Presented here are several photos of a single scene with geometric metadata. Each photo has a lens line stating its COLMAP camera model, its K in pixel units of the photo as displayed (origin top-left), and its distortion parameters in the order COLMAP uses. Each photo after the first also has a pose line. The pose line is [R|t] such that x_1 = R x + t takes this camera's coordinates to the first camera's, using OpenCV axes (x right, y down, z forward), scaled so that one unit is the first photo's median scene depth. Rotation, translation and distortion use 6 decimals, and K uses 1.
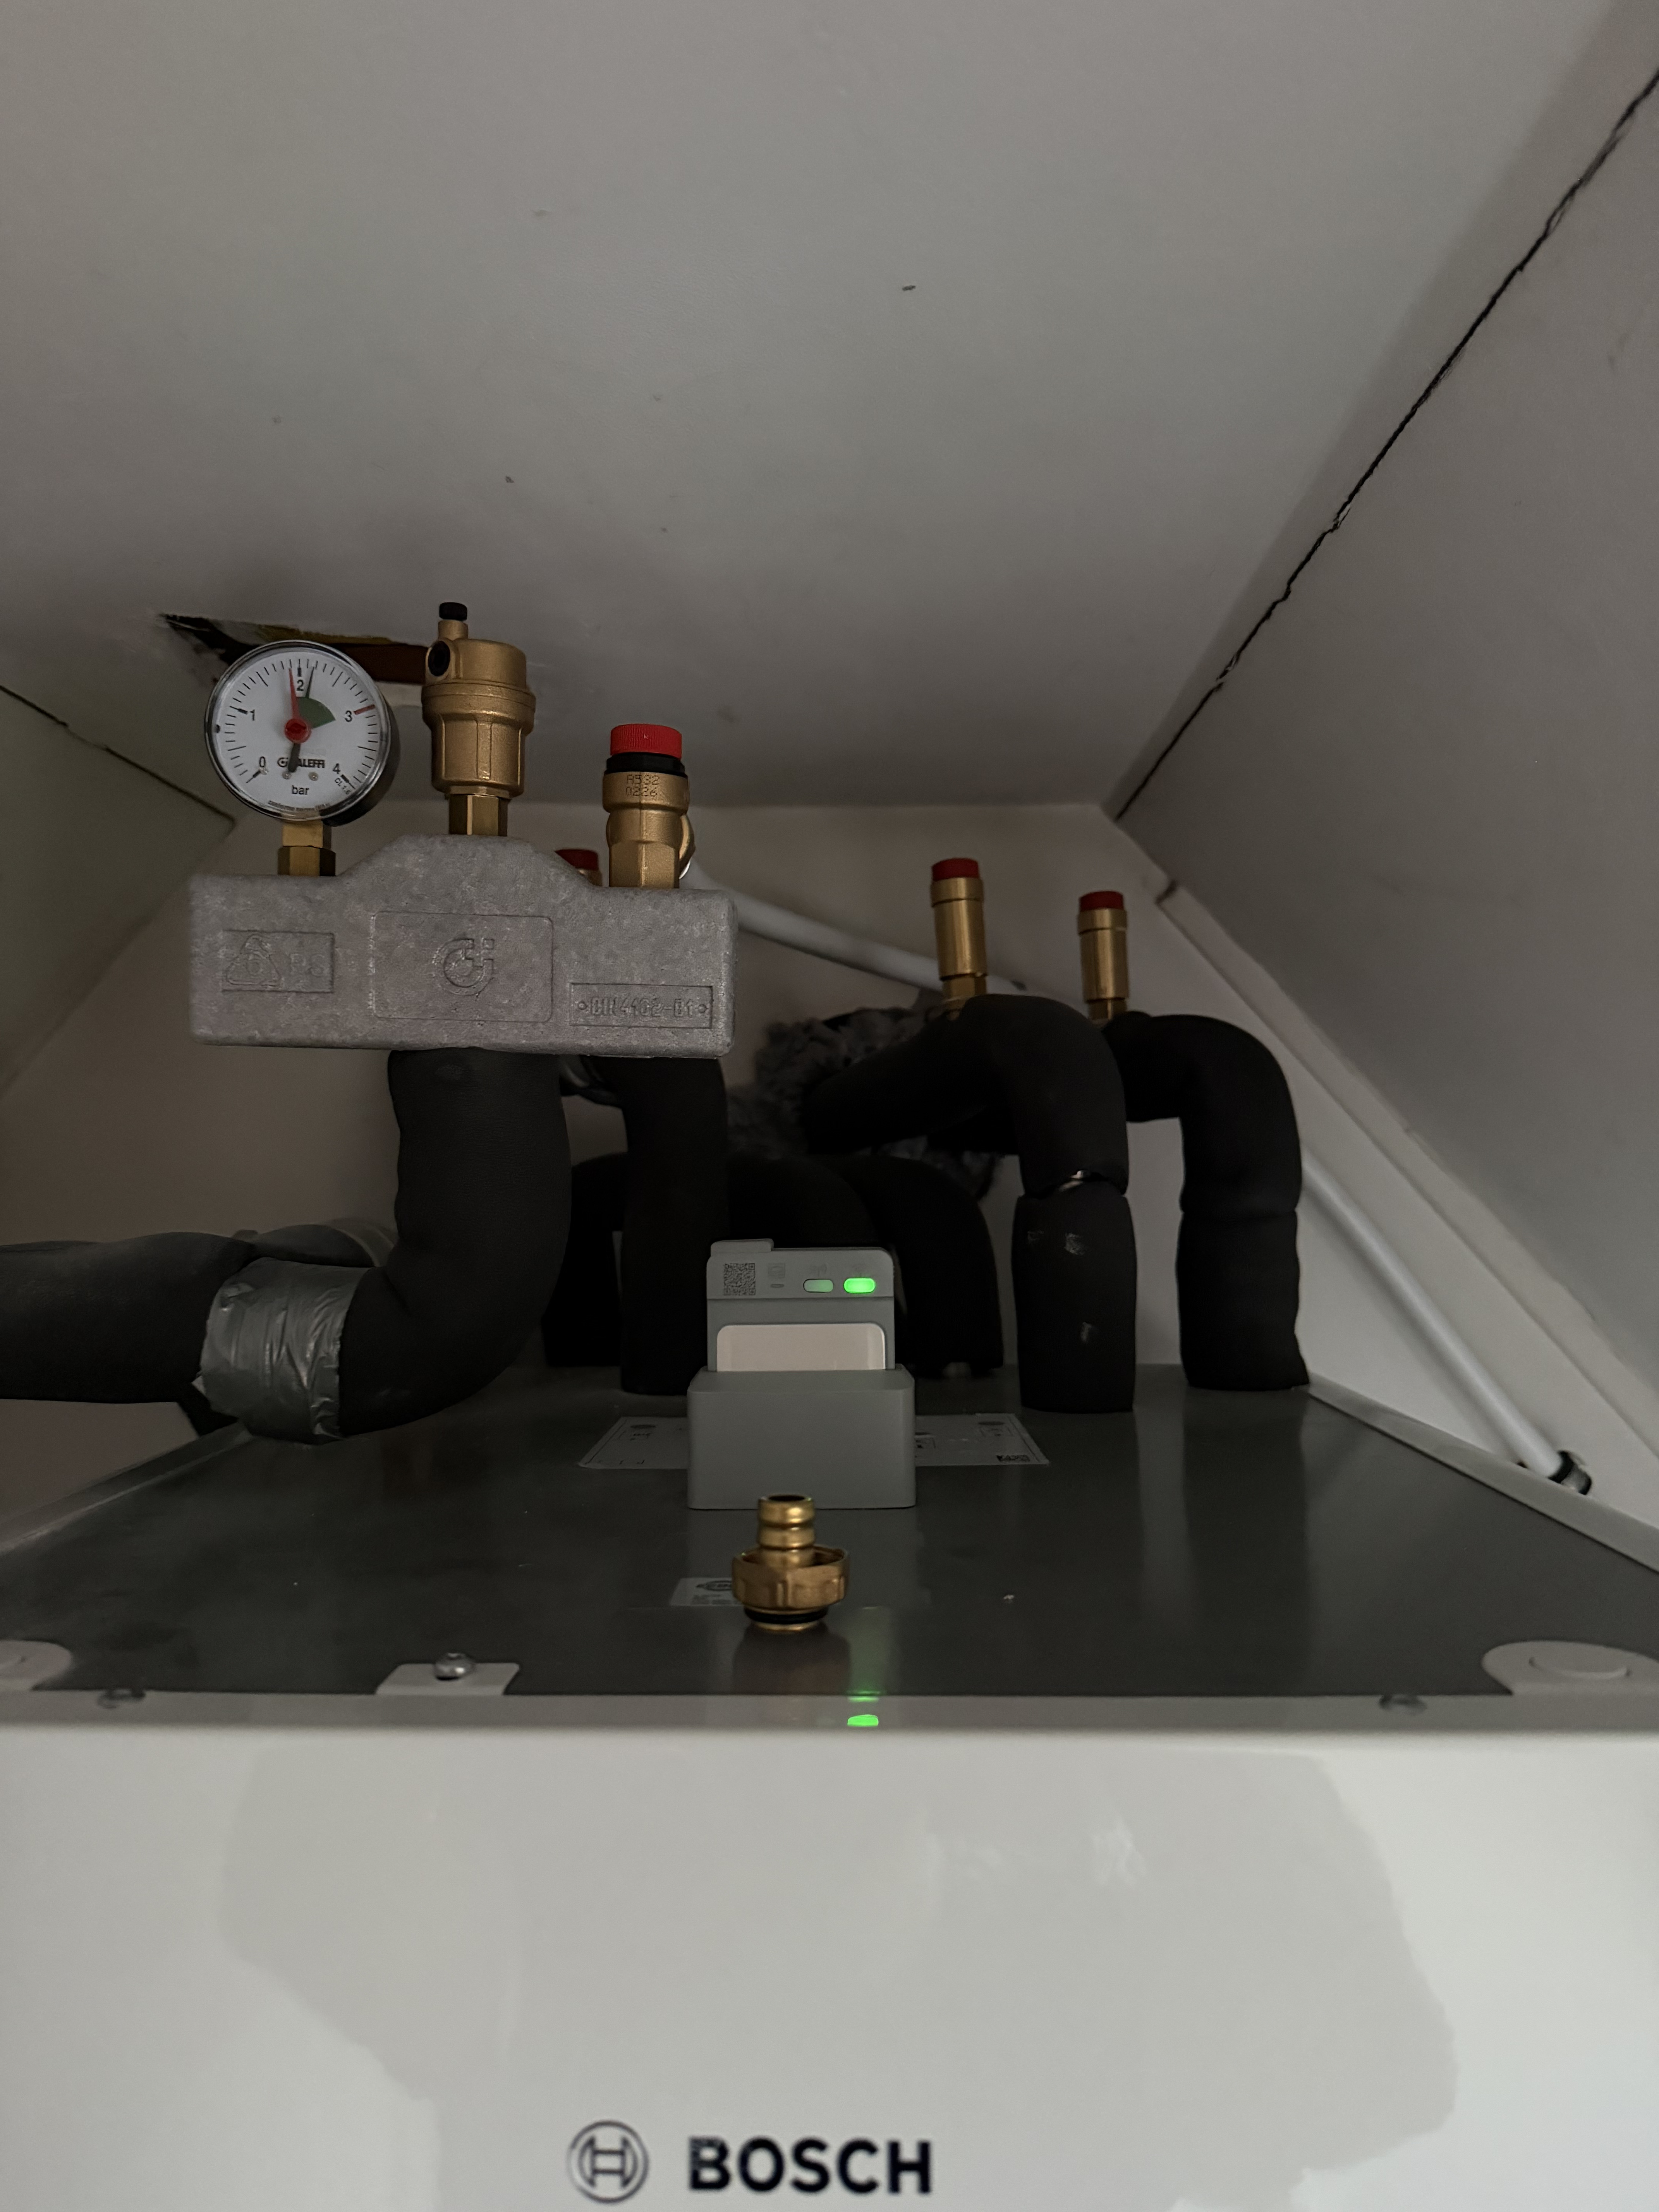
lens RADIAL K [[1595.3, 0, 828.3], [0, 1595.3, 1052.6], [0, 0, 1]] dist [0.090479, -0.000339]
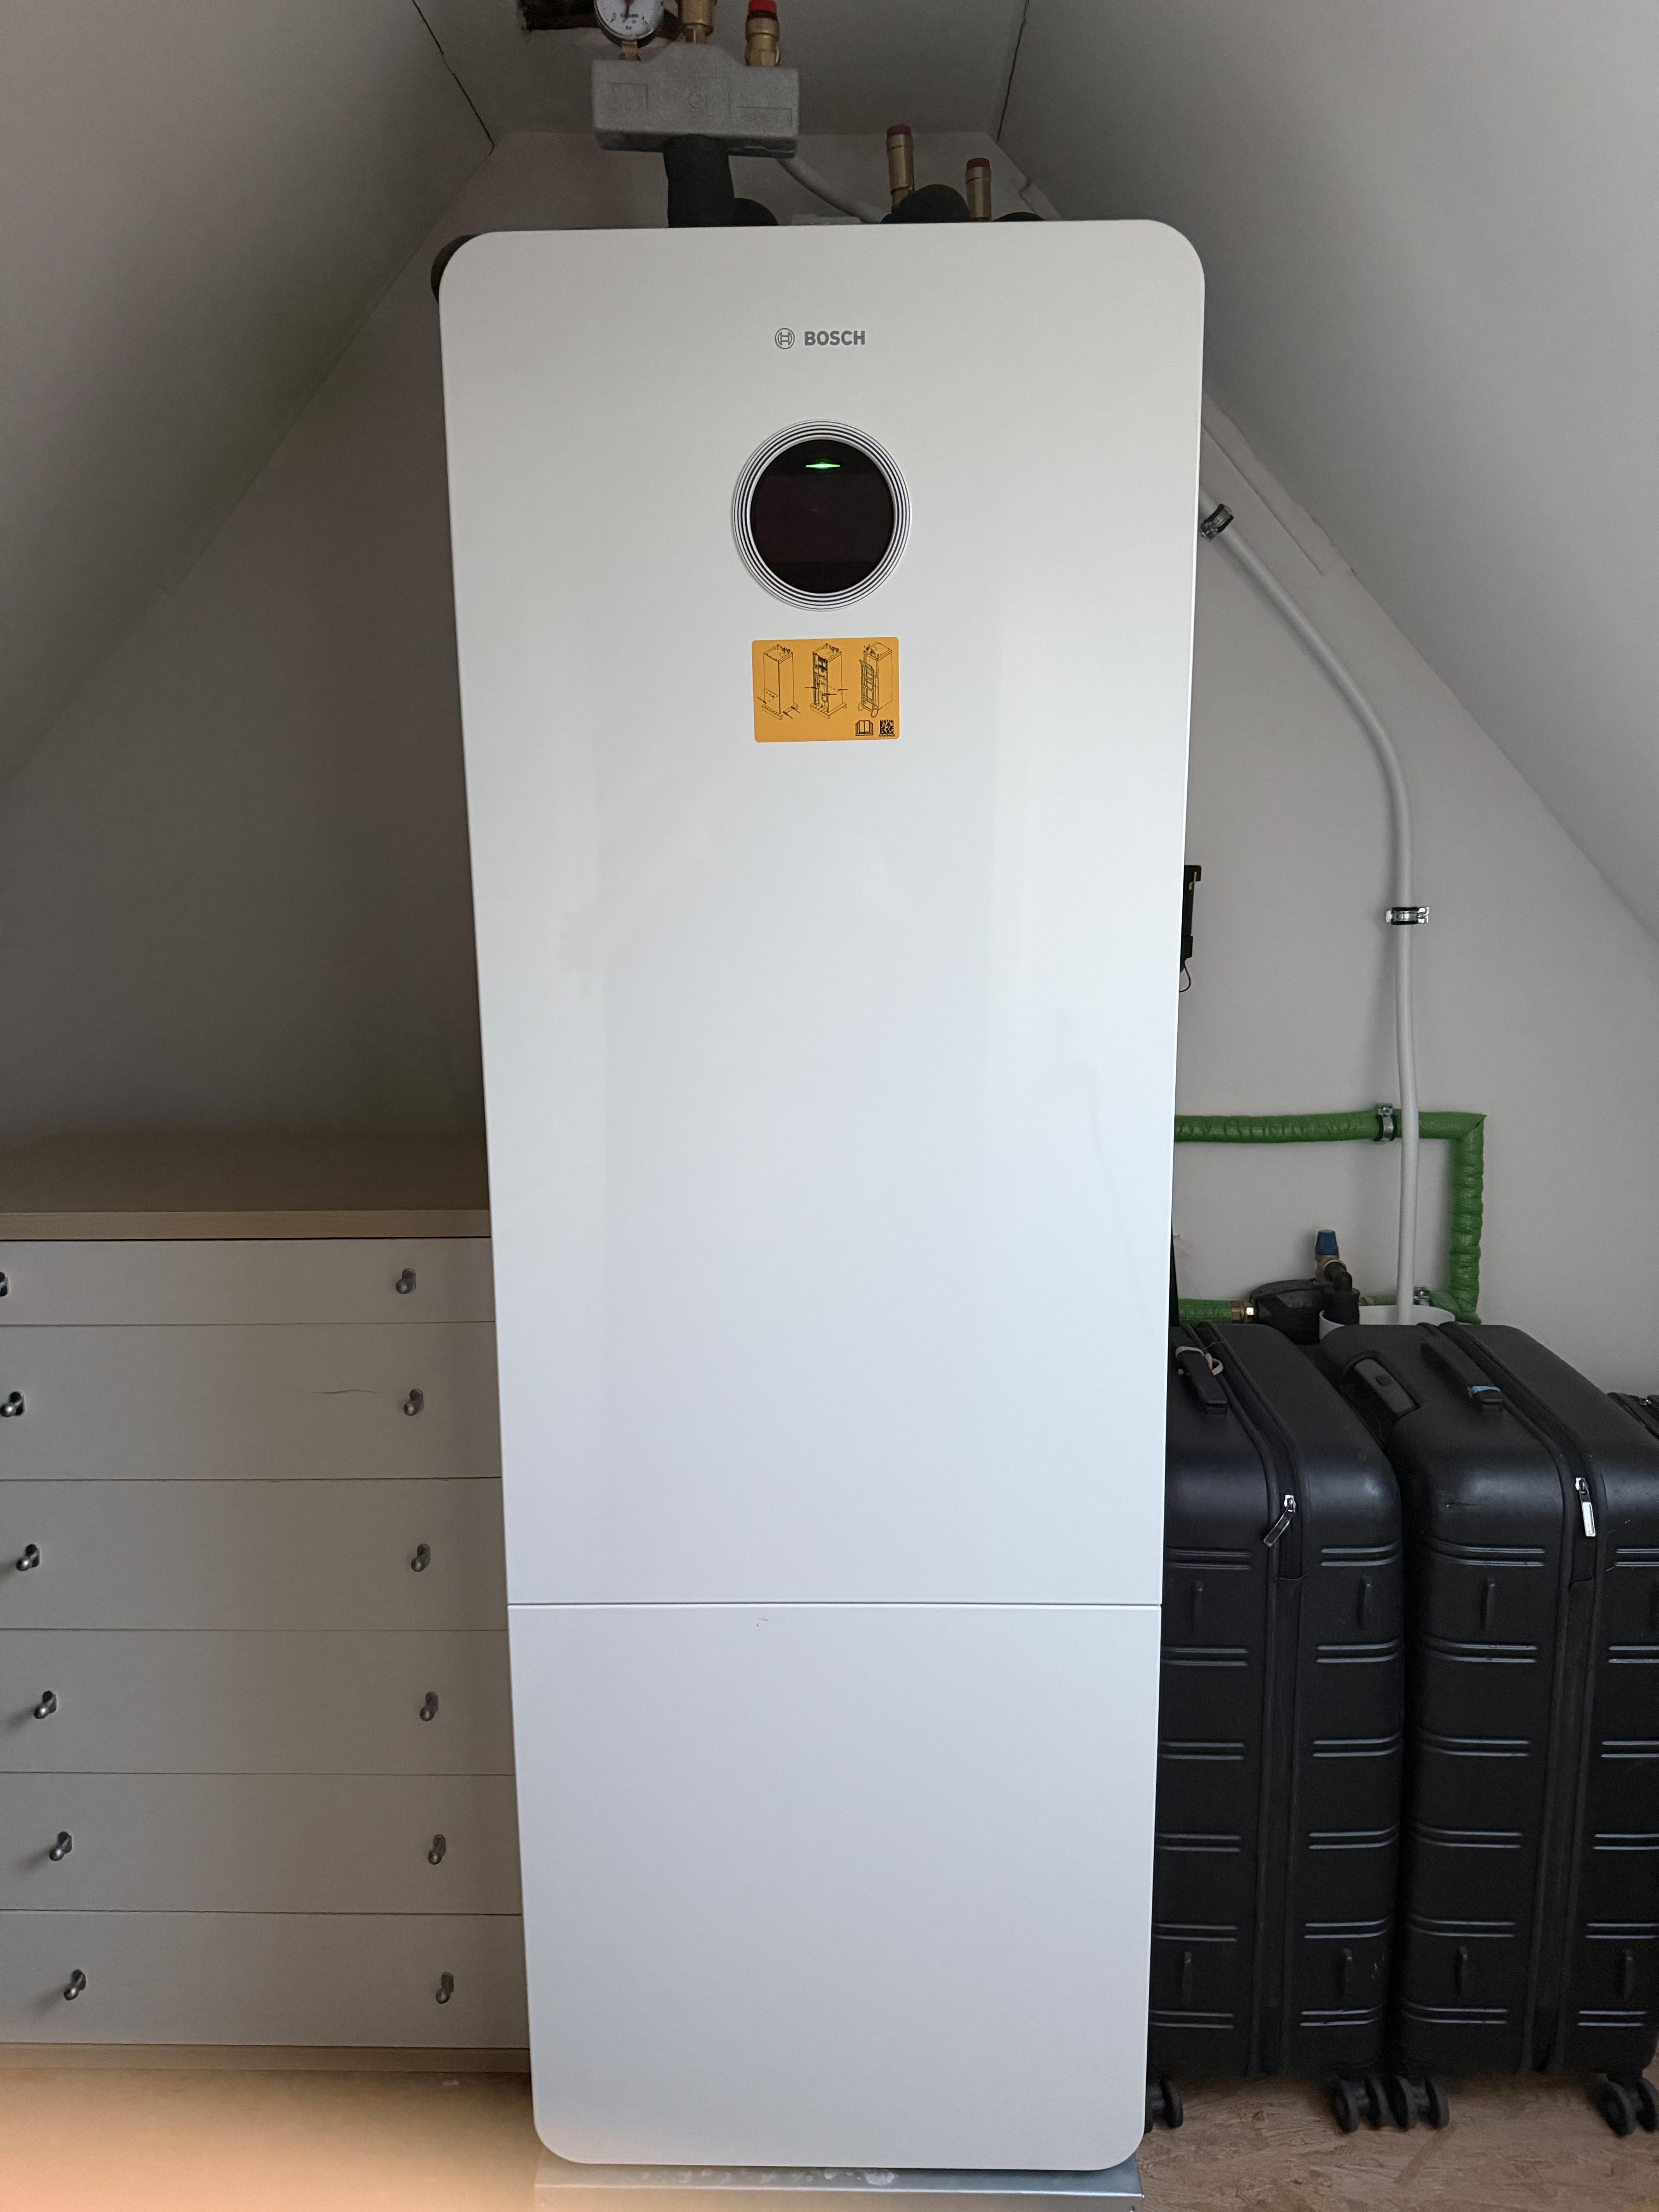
lens RADIAL K [[1578.4, 0, 817.0], [0, 1578.4, 1113.6], [0, 0, 1]] dist [-0.004700, -0.006030]
pose [[0.999876, -0.008924, -0.012939, -0.012397], [0.011839, 0.969074, 0.246485, 0.893264], [0.010339, -0.246607, 0.969060, -1.833167]]
